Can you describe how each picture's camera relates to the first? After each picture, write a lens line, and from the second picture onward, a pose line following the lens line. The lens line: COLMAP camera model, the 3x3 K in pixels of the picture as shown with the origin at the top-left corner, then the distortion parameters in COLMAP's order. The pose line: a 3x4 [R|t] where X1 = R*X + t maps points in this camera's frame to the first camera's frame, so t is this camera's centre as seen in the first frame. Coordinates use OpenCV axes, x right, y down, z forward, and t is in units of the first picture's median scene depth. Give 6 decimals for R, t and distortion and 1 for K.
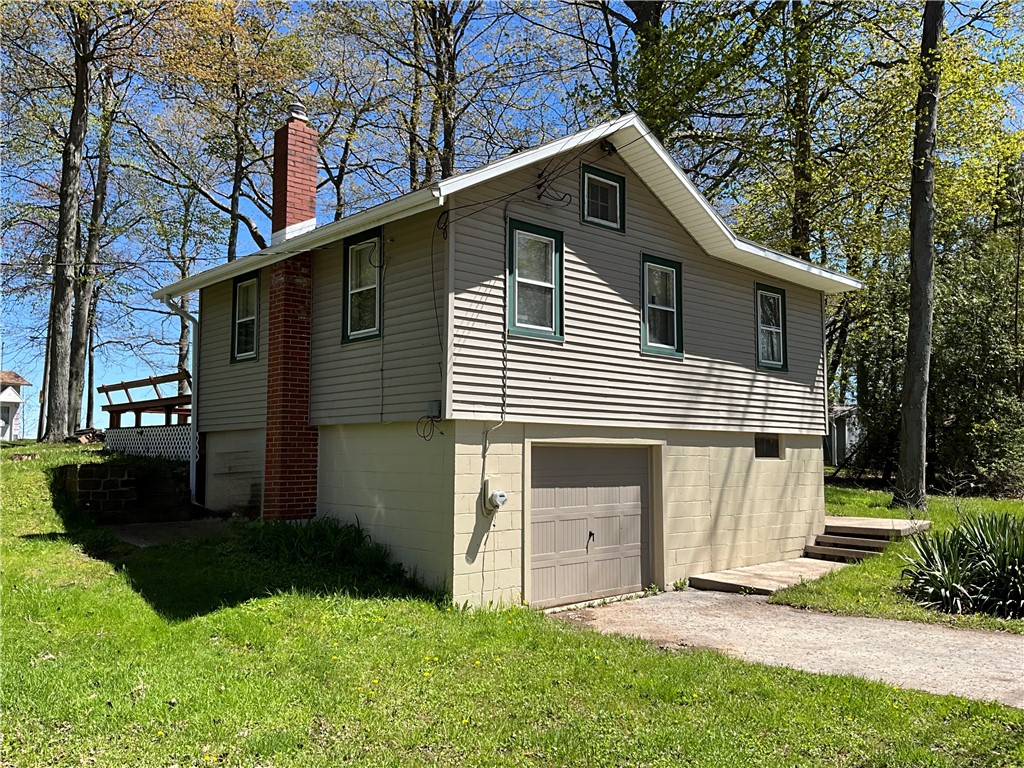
lens RADIAL K [[855.9, 0, 513.6], [0, 855.9, 380.8], [0, 0, 1]] dist [0.084194, 0.001398]
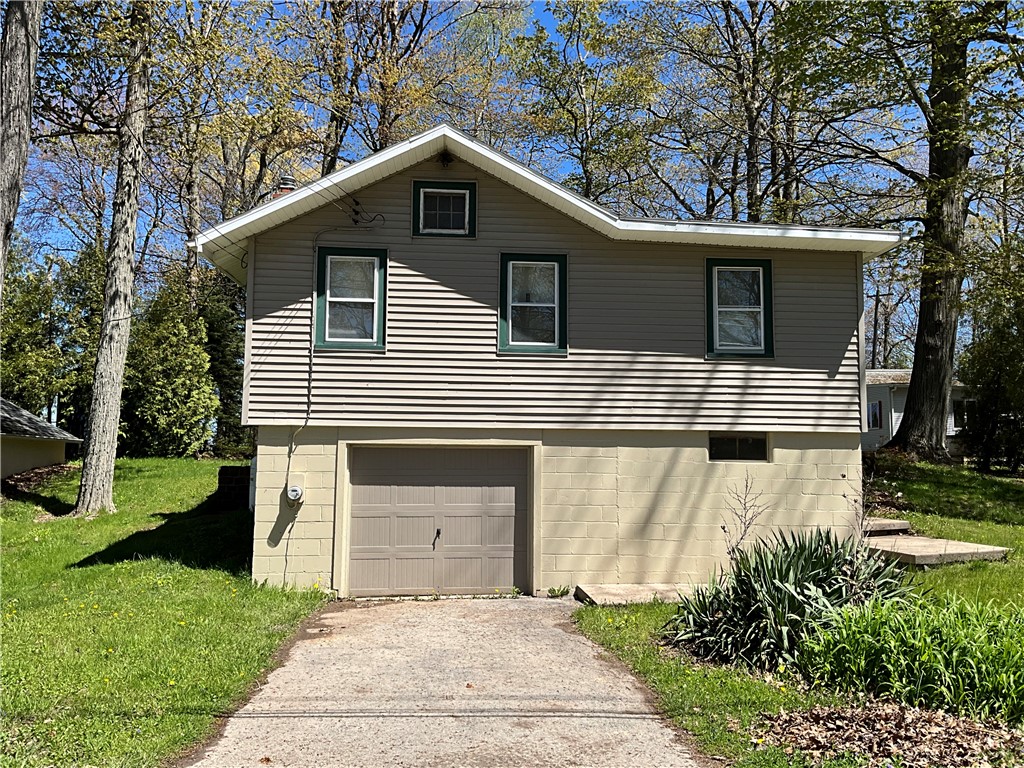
lens RADIAL K [[855.9, 0, 513.5], [0, 855.9, 383.2], [0, 0, 1]] dist [0.084194, 0.001398]
pose [[0.779160, -0.061007, -0.623849, 0.854068], [0.050009, 0.998130, -0.035149, 0.041624], [0.624827, -0.003811, 0.780754, 0.255795]]
